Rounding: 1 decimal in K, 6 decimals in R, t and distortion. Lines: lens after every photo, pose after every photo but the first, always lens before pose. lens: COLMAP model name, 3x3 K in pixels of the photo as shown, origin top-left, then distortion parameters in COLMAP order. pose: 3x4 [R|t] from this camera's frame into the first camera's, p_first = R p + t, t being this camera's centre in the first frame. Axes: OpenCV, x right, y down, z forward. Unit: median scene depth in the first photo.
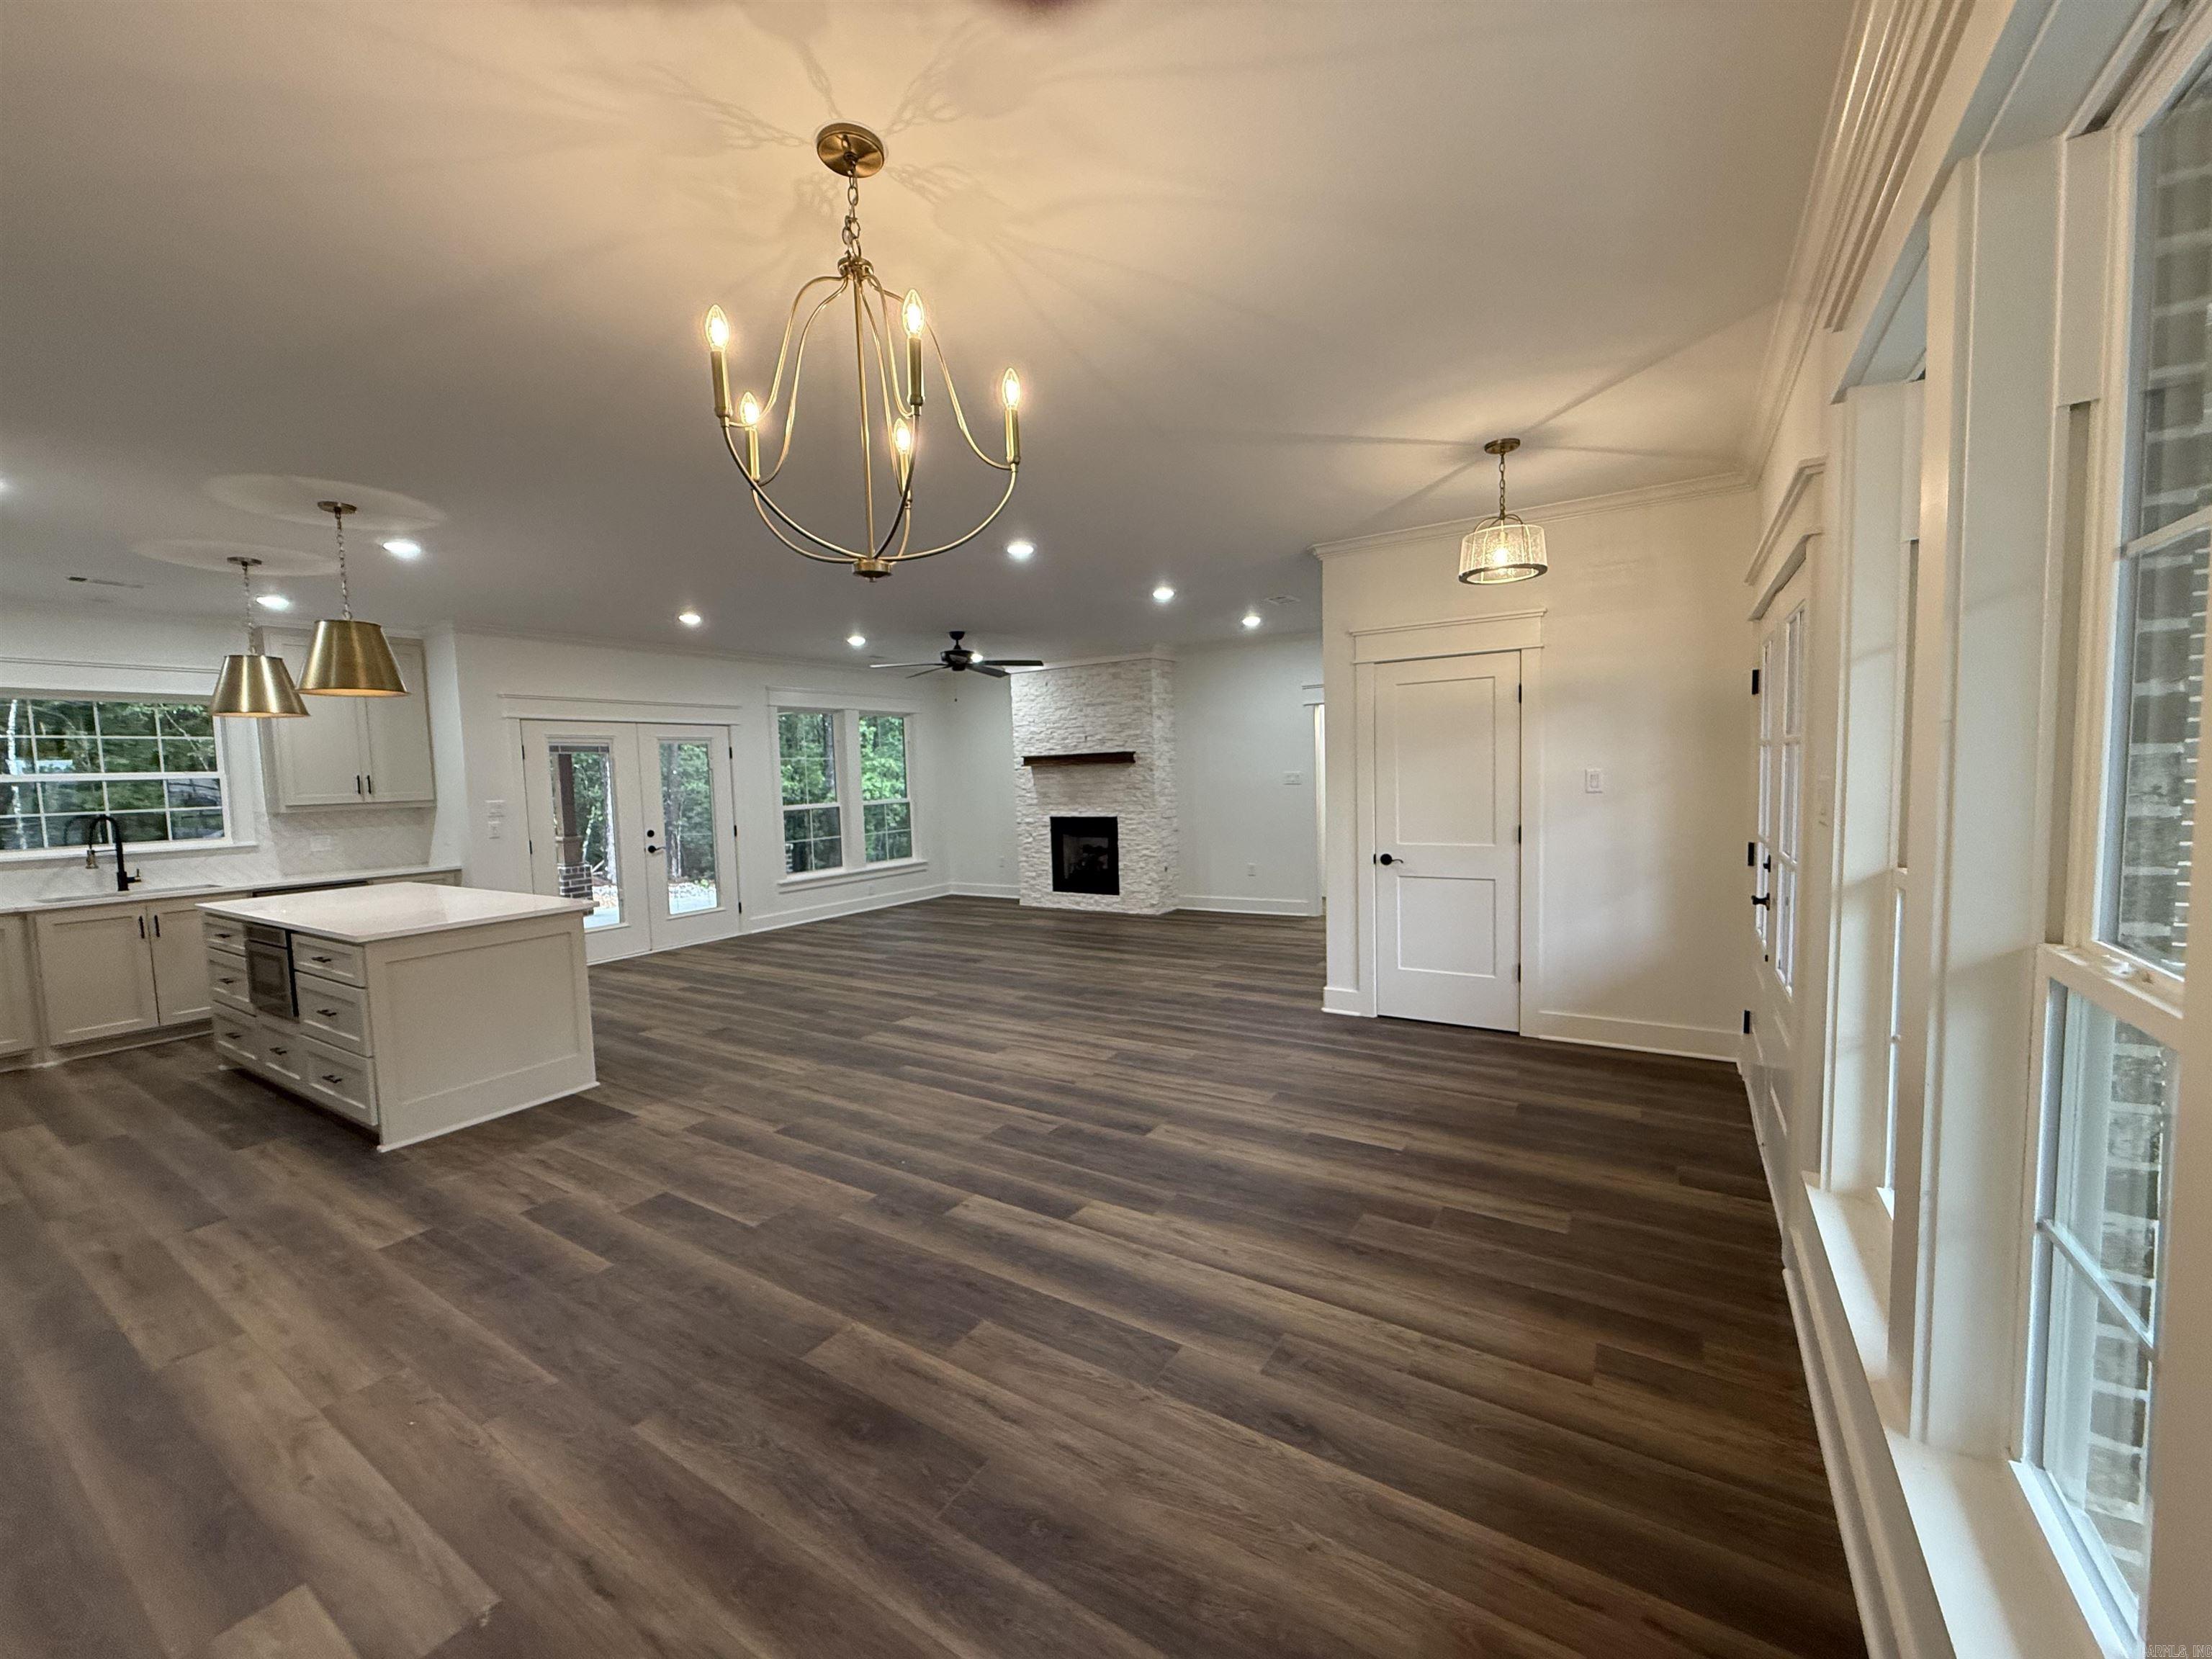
lens RADIAL K [[880.5, 0, 1098.1], [0, 880.5, 834.2], [0, 0, 1]] dist [0.002392, 0.000219]
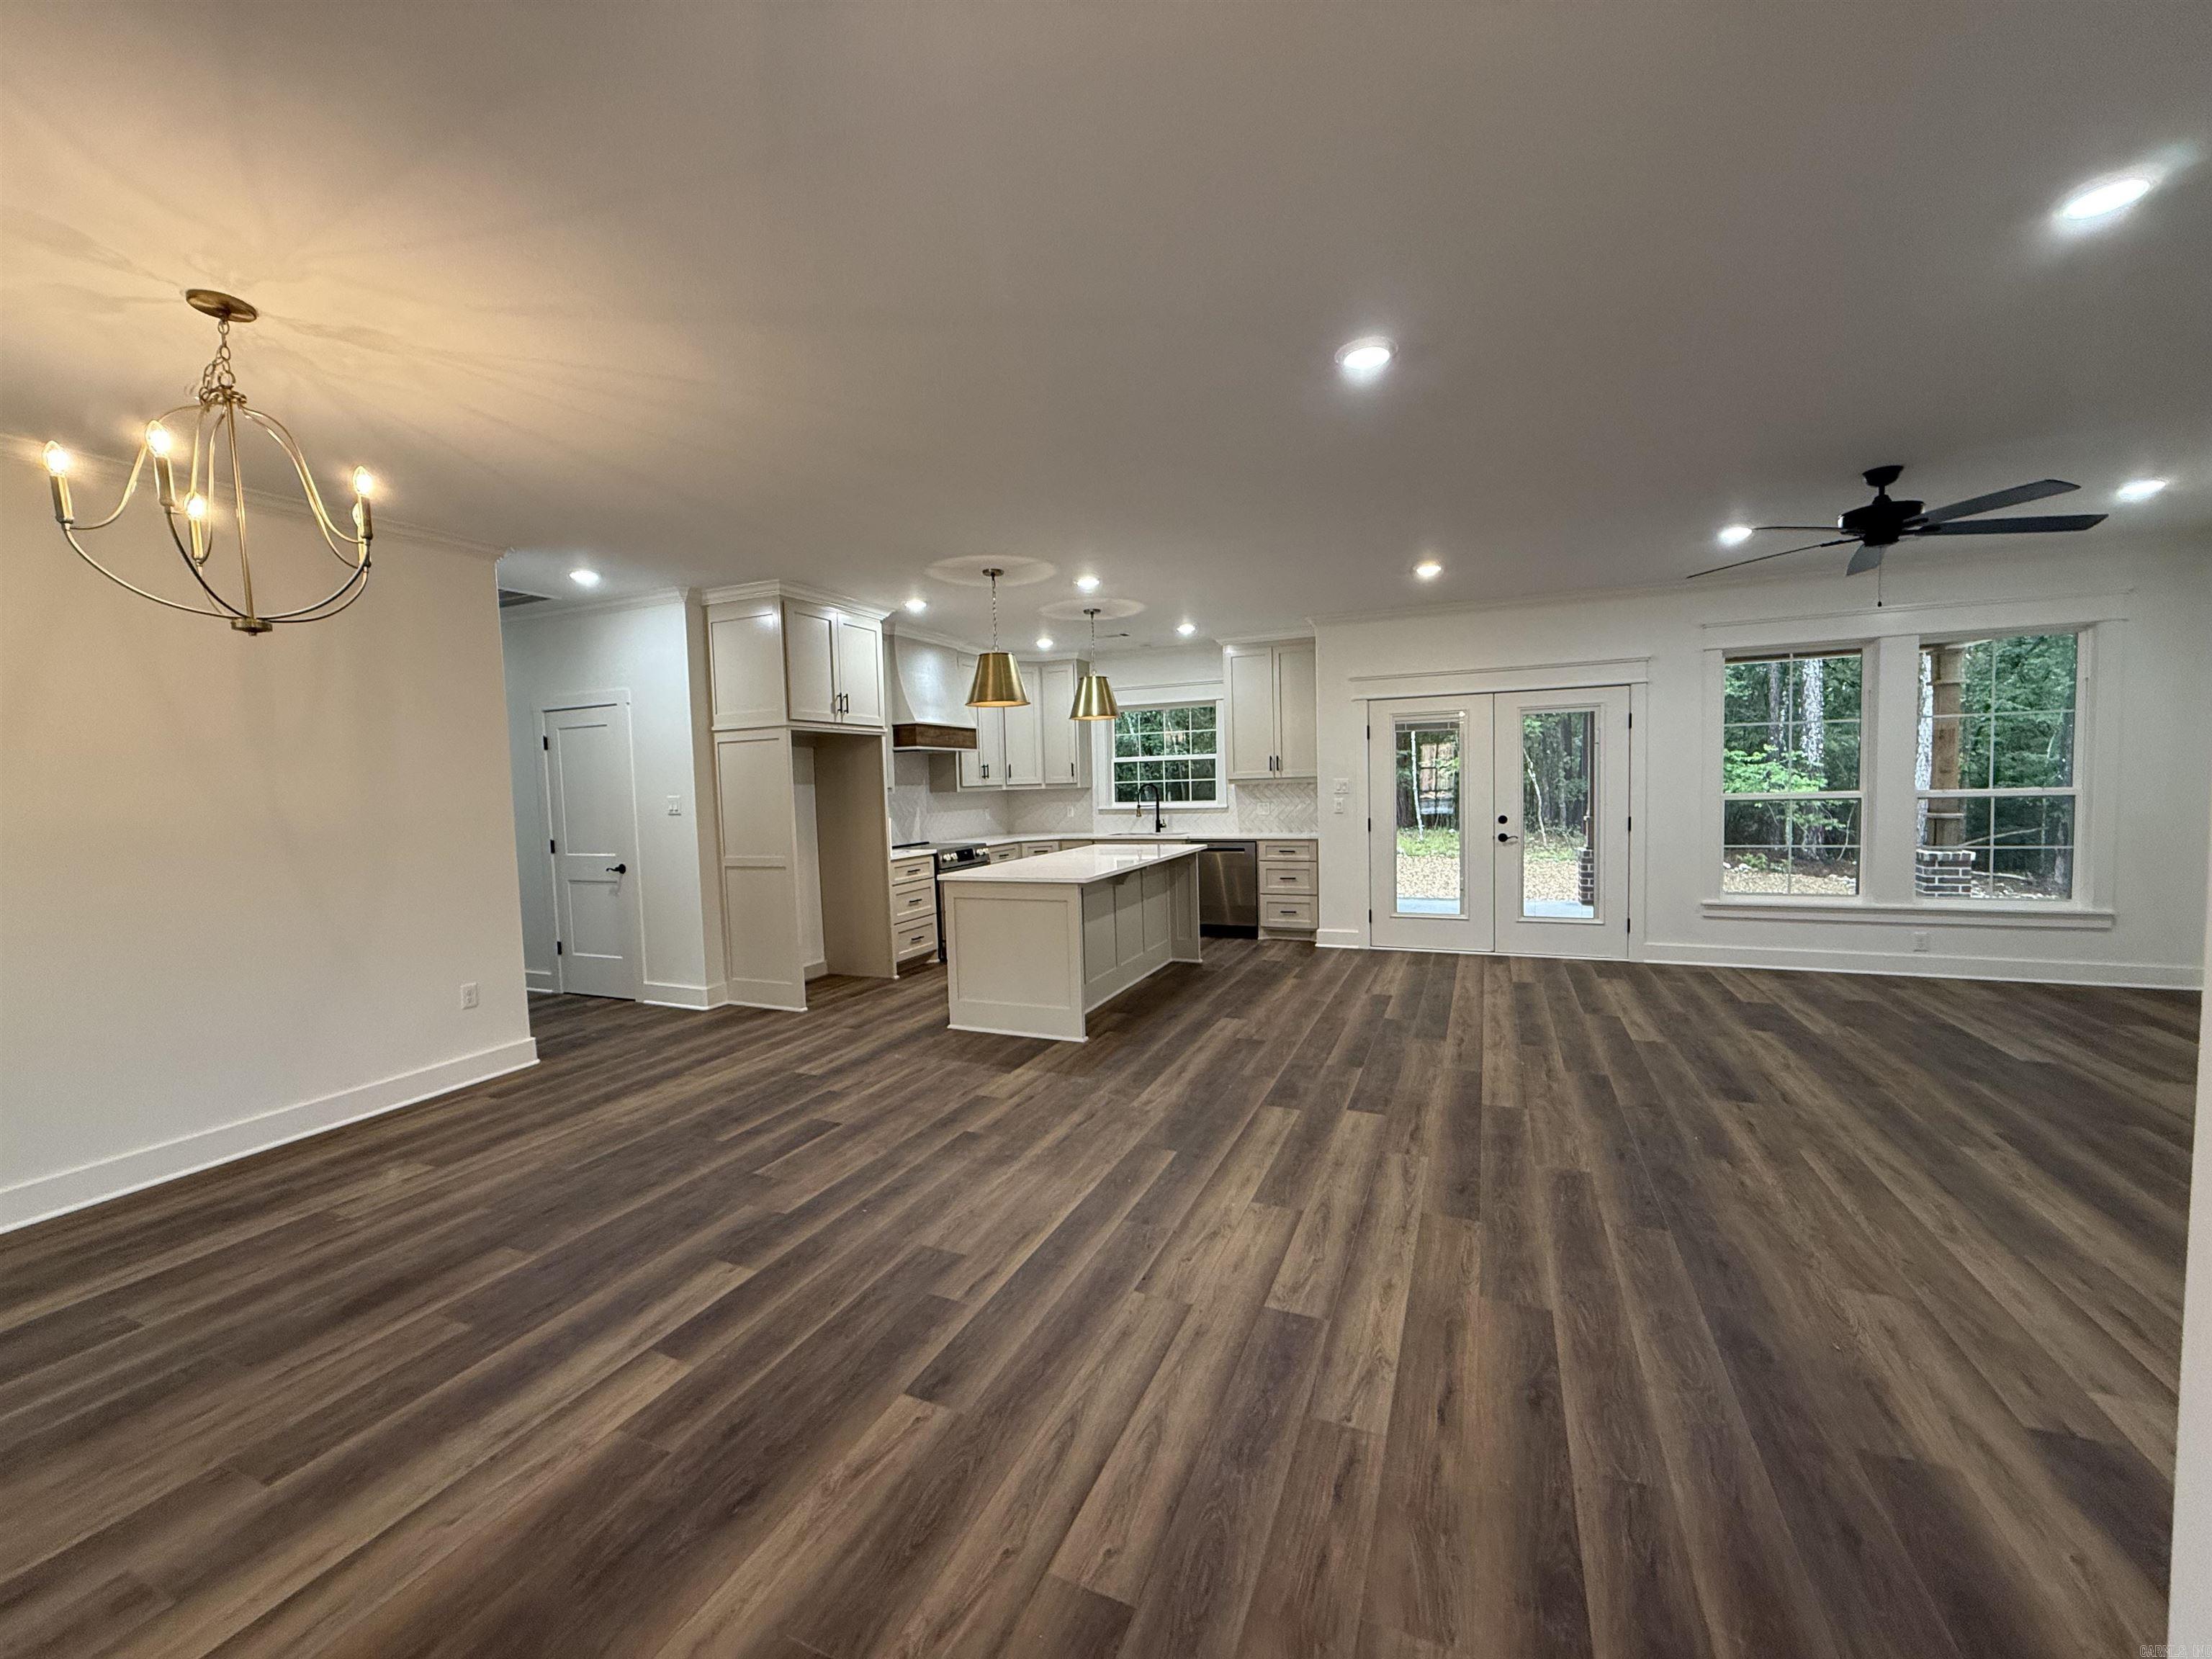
lens RADIAL K [[880.5, 0, 1099.0], [0, 880.5, 830.9], [0, 0, 1]] dist [0.002392, 0.000219]
pose [[0.158920, 0.084517, -0.983667, 0.517996], [-0.048241, 0.995804, 0.077766, -0.069059], [0.986112, 0.035094, 0.162331, 0.852070]]
